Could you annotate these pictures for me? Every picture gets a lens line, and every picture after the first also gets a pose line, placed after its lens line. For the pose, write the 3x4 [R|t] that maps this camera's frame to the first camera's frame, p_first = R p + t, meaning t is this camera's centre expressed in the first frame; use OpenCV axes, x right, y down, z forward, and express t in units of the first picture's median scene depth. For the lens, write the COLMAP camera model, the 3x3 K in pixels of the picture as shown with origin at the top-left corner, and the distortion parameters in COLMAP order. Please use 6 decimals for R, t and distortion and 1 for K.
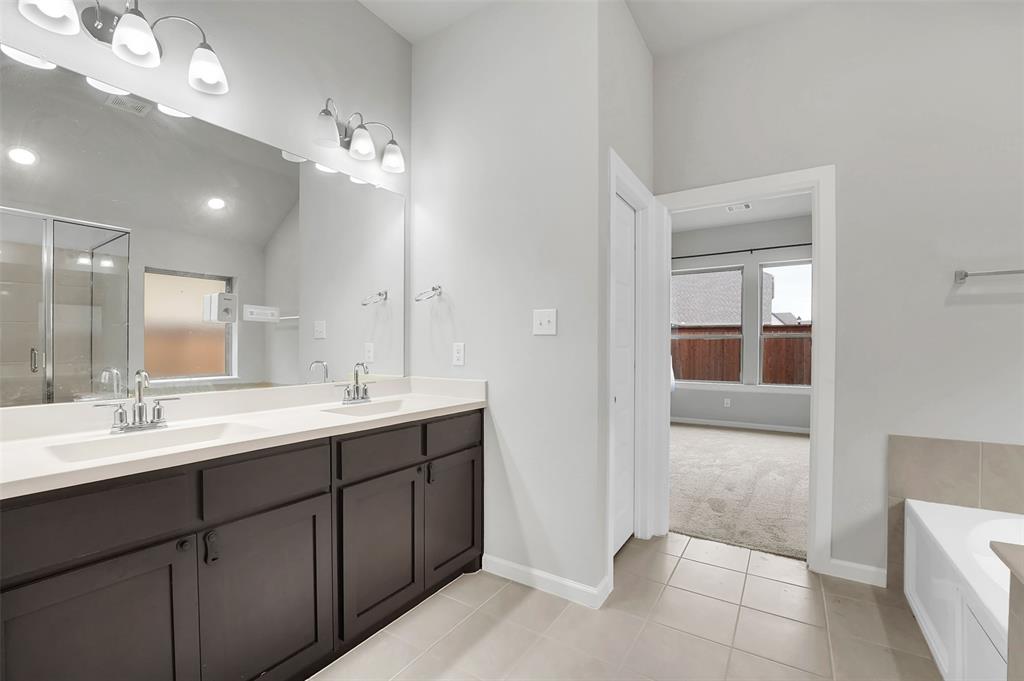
lens RADIAL K [[441.3, 0, 512.6], [0, 441.3, 350.6], [0, 0, 1]] dist [-0.001467, -0.000261]
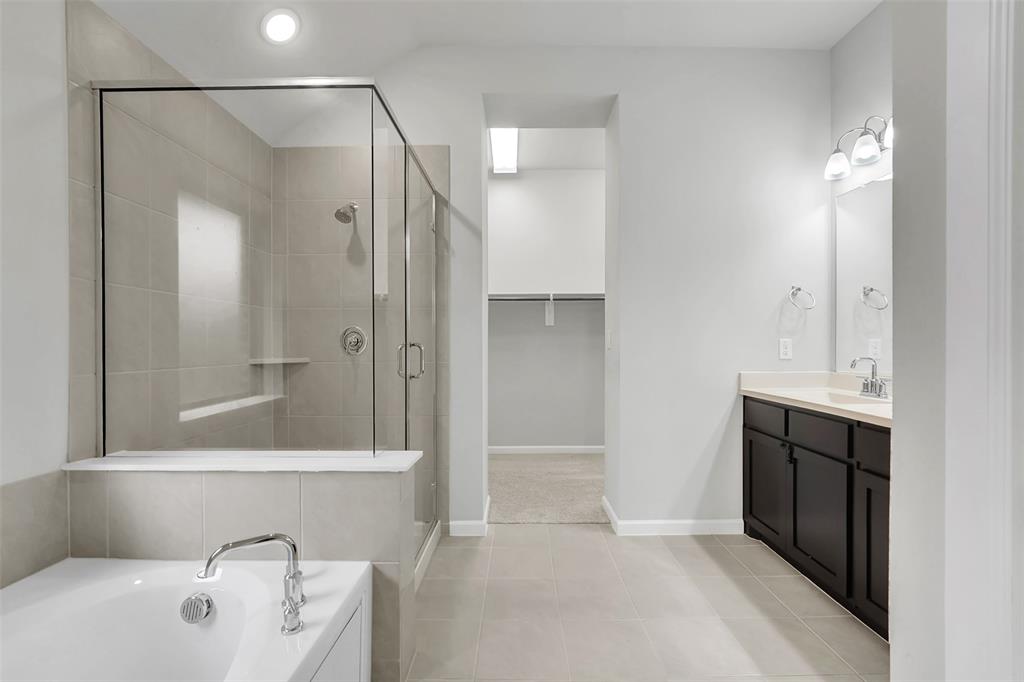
lens RADIAL K [[429.9, 0, 514.4], [0, 429.9, 339.3], [0, 0, 1]] dist [-0.022189, -0.000195]
pose [[-0.849729, -0.005827, -0.527188, 0.844951], [-0.002218, 0.999970, -0.007478, -0.003920], [0.527216, -0.005185, -0.849716, 1.339561]]
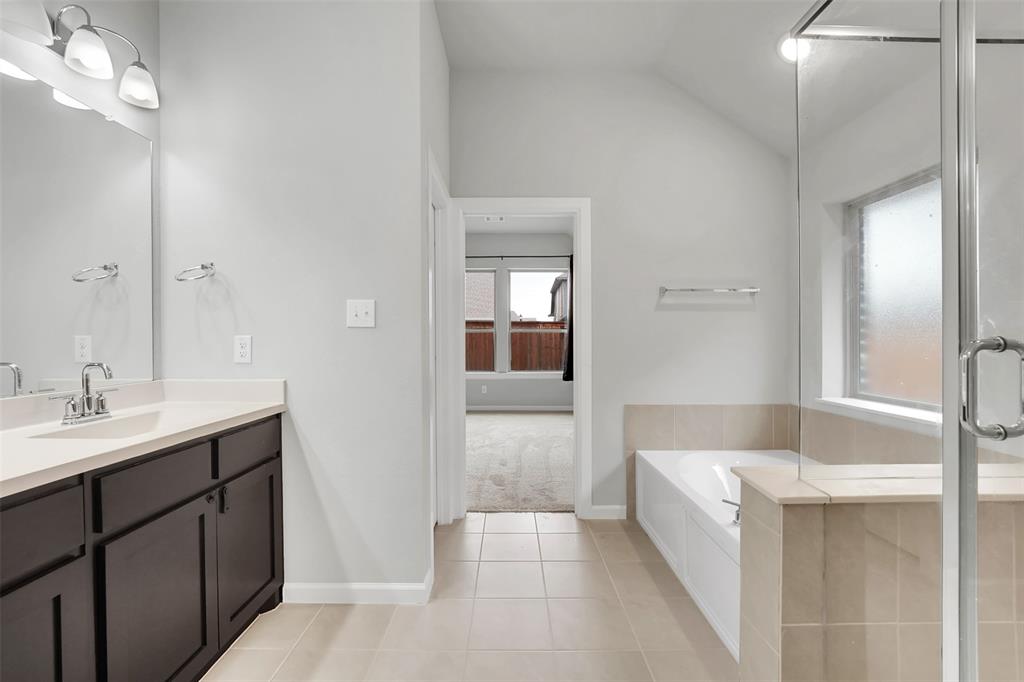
lens RADIAL K [[435.1, 0, 512.0], [0, 435.1, 341.0], [0, 0, 1]] dist [-0.000277, -0.000122]
pose [[0.846117, -0.002902, 0.532990, -0.140282], [0.006398, 0.999968, -0.004712, -0.000295], [-0.532959, 0.007397, 0.846109, 0.053621]]
